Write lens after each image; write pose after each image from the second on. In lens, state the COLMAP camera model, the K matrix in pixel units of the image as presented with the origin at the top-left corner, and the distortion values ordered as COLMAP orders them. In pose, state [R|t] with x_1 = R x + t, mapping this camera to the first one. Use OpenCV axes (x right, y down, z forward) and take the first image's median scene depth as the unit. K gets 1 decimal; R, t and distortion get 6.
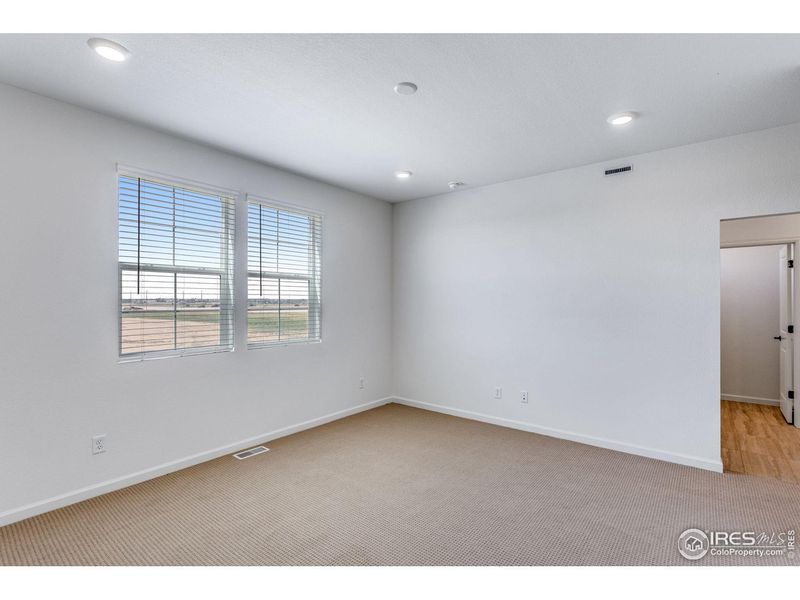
lens RADIAL K [[388.5, 0, 409.8], [0, 388.5, 300.6], [0, 0, 1]] dist [0.031132, 0.000221]
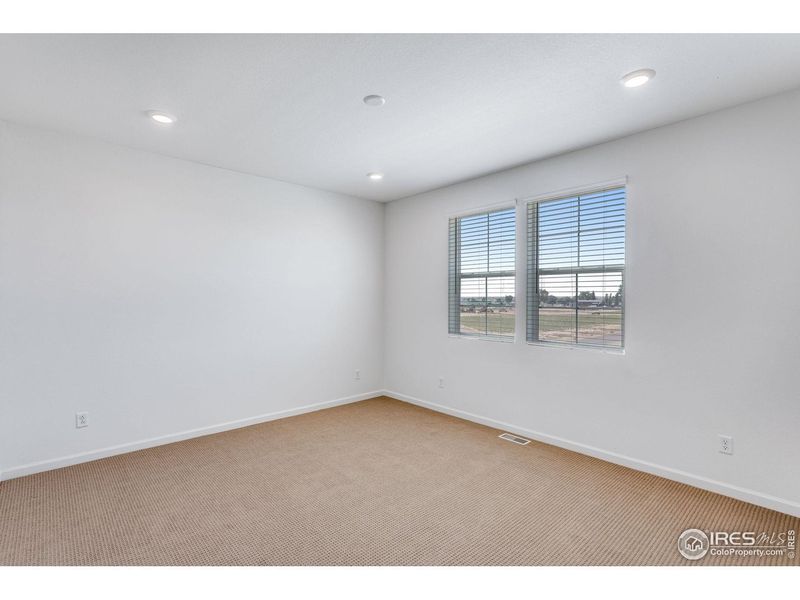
lens RADIAL K [[383.7, 0, 400.0], [0, 383.7, 300.0], [0, 0, 1]] dist [0.000521, 0.000356]
pose [[-0.157906, 0.005040, -0.987441, 0.711145], [-0.002168, 0.999983, 0.005451, 0.000042], [0.987452, 0.003001, -0.157892, 0.884694]]
